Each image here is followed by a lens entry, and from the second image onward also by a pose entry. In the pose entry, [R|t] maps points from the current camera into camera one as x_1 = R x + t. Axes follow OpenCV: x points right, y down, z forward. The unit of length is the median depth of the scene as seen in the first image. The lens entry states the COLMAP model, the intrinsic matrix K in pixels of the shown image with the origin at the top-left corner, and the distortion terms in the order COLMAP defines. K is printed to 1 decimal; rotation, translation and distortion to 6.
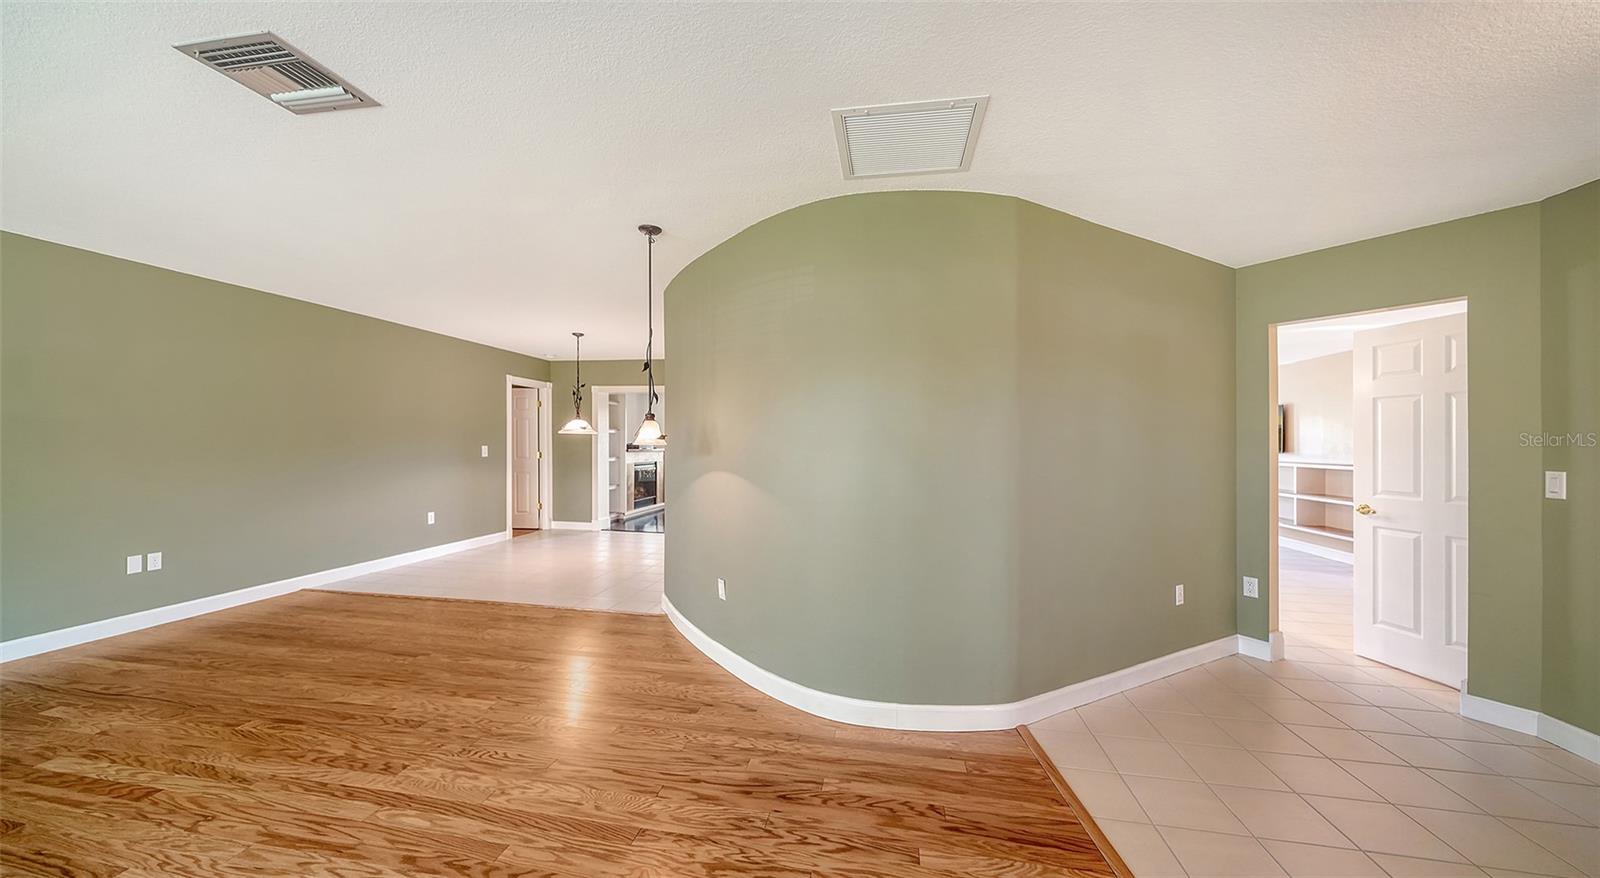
lens RADIAL K [[552.9, 0, 786.2], [0, 552.9, 444.7], [0, 0, 1]] dist [0.000549, 0.000099]
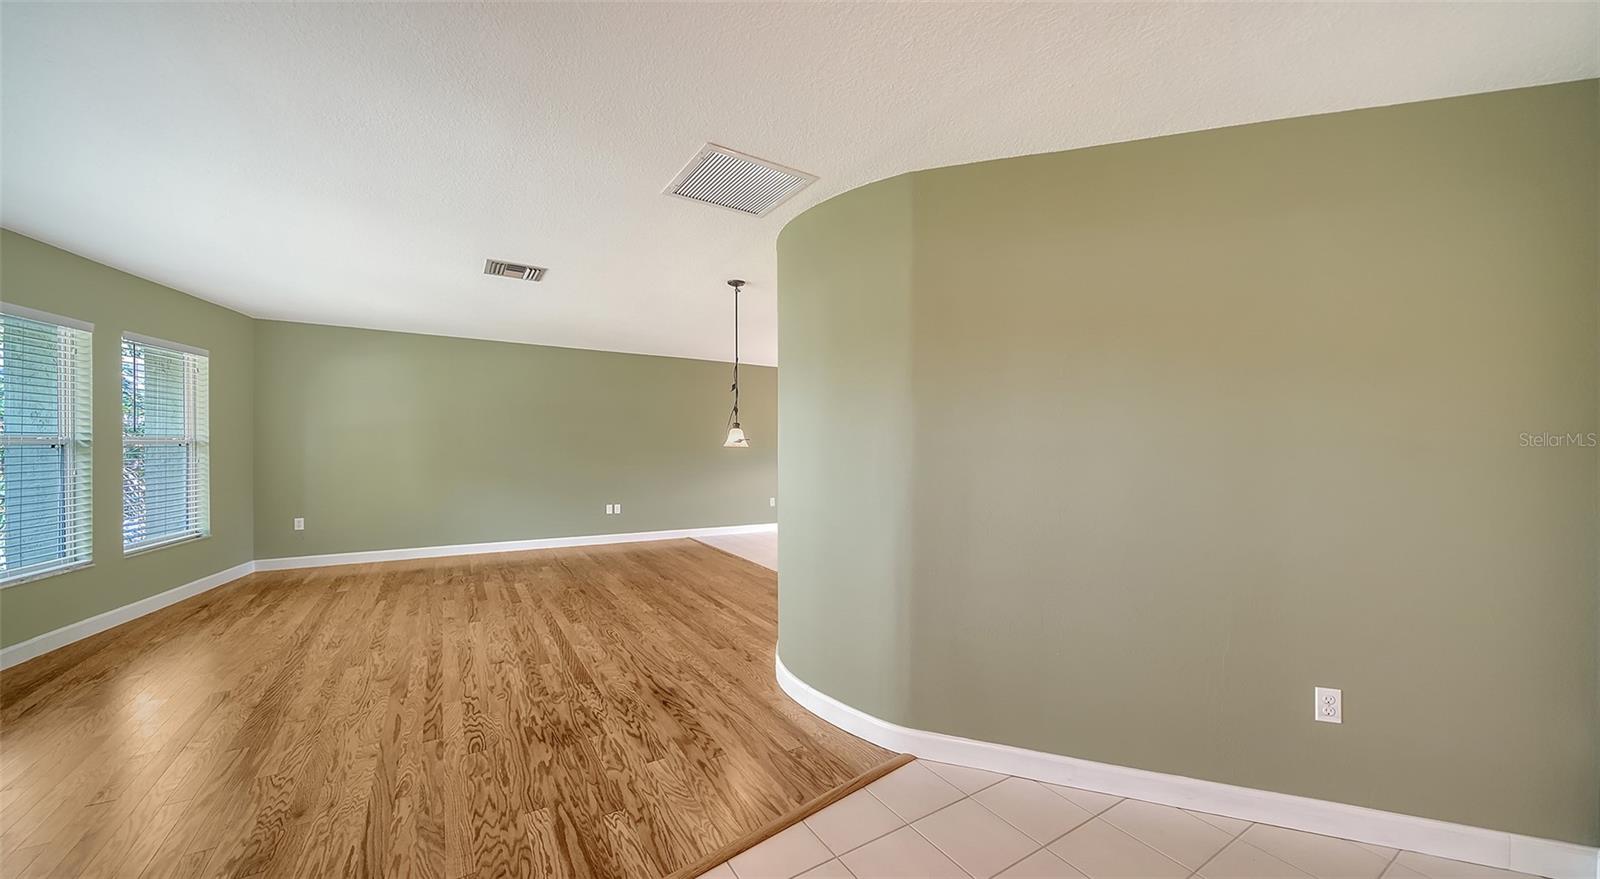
lens RADIAL K [[551.2, 0, 787.4], [0, 551.2, 452.7], [0, 0, 1]] dist [0.001240, 0.000033]
pose [[0.674007, 0.008536, -0.738676, 1.059529], [-0.008088, 0.999959, 0.004175, 0.011204], [0.738681, 0.003161, 0.674048, 0.268889]]
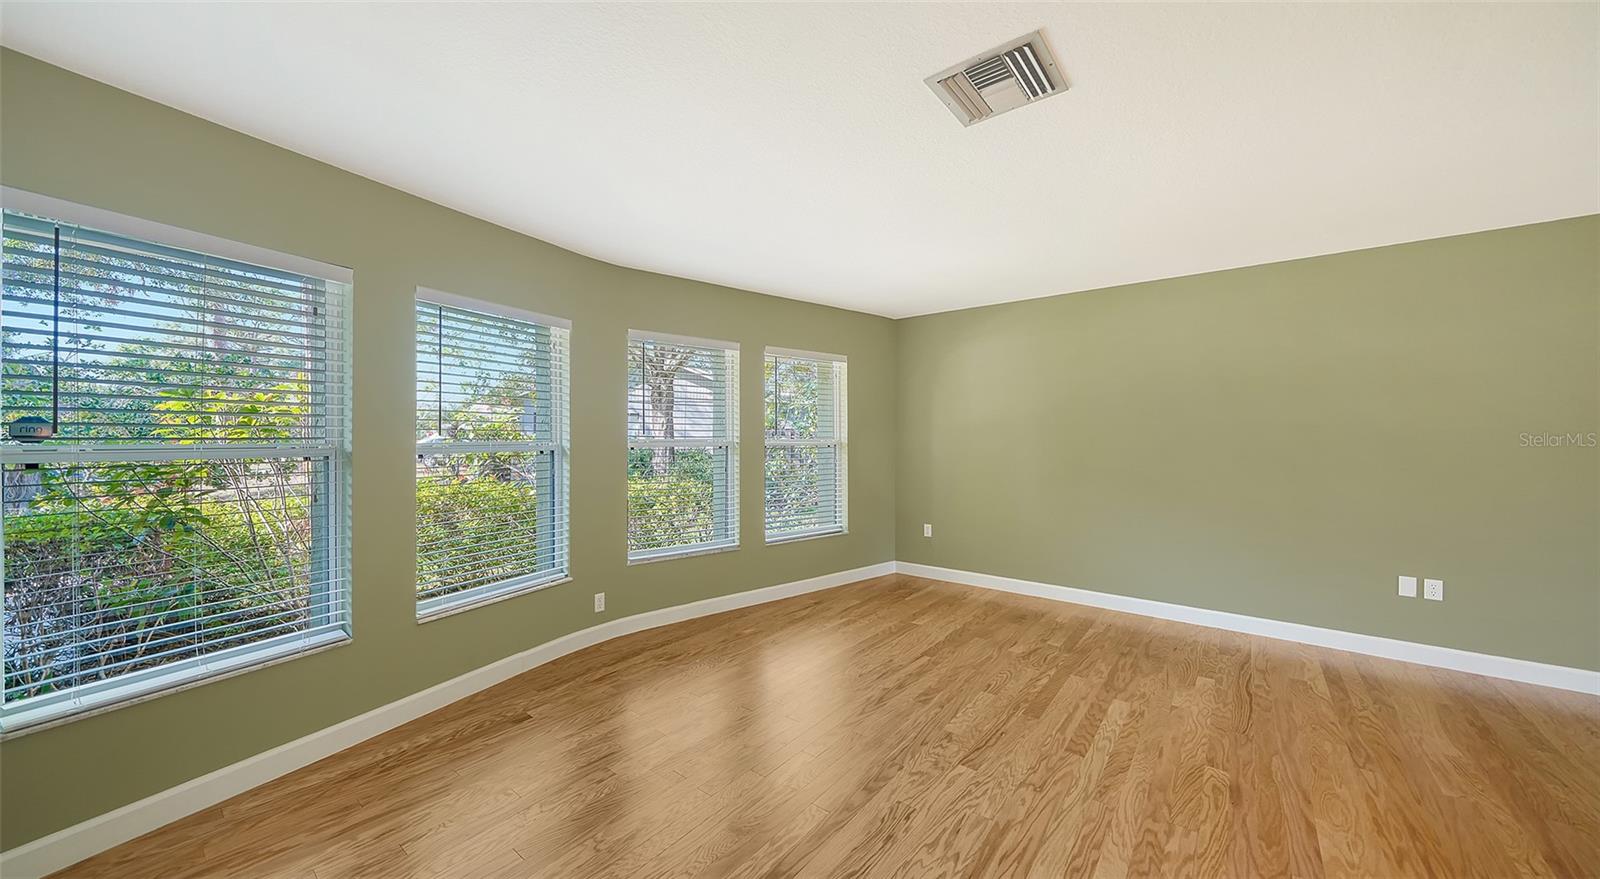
lens RADIAL K [[562.5, 0, 785.9], [0, 562.5, 440.8], [0, 0, 1]] dist [0.000085, -0.000240]
pose [[-0.473751, -0.006949, -0.880631, 0.147253], [-0.012913, 0.999916, -0.000944, -0.006113], [0.880564, 0.010924, -0.473801, 0.888720]]
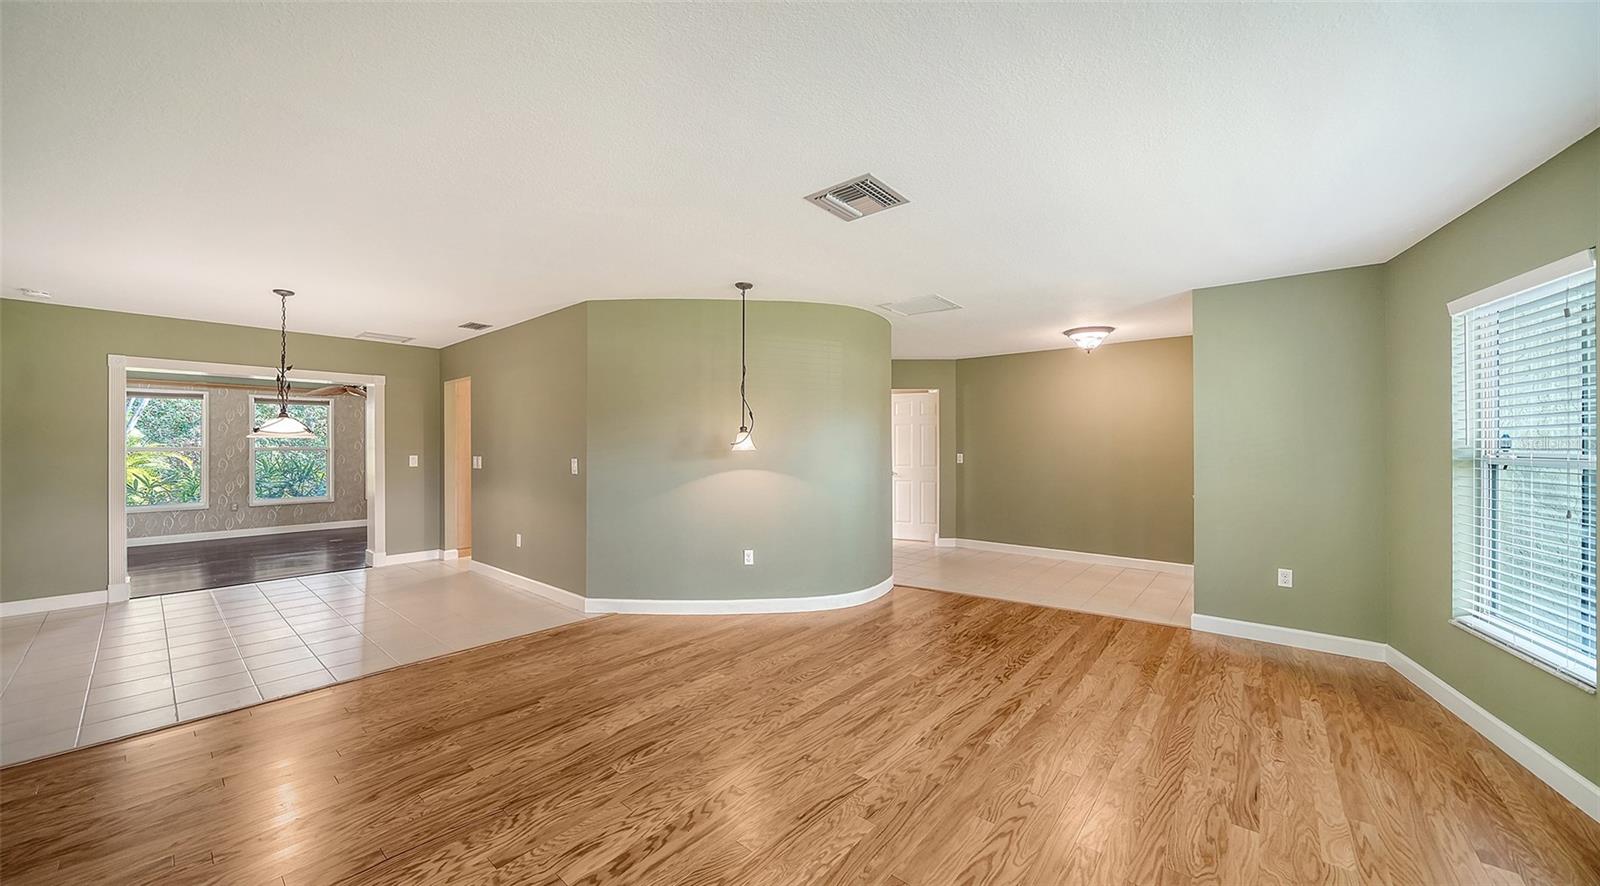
lens RADIAL K [[561.1, 0, 776.9], [0, 561.1, 446.8], [0, 0, 1]] dist [0.000300, 0.000048]
pose [[0.511671, -0.009735, 0.859126, -1.764711], [0.009137, 0.999941, 0.005889, -0.021542], [-0.859133, 0.004836, 0.511730, 0.337194]]
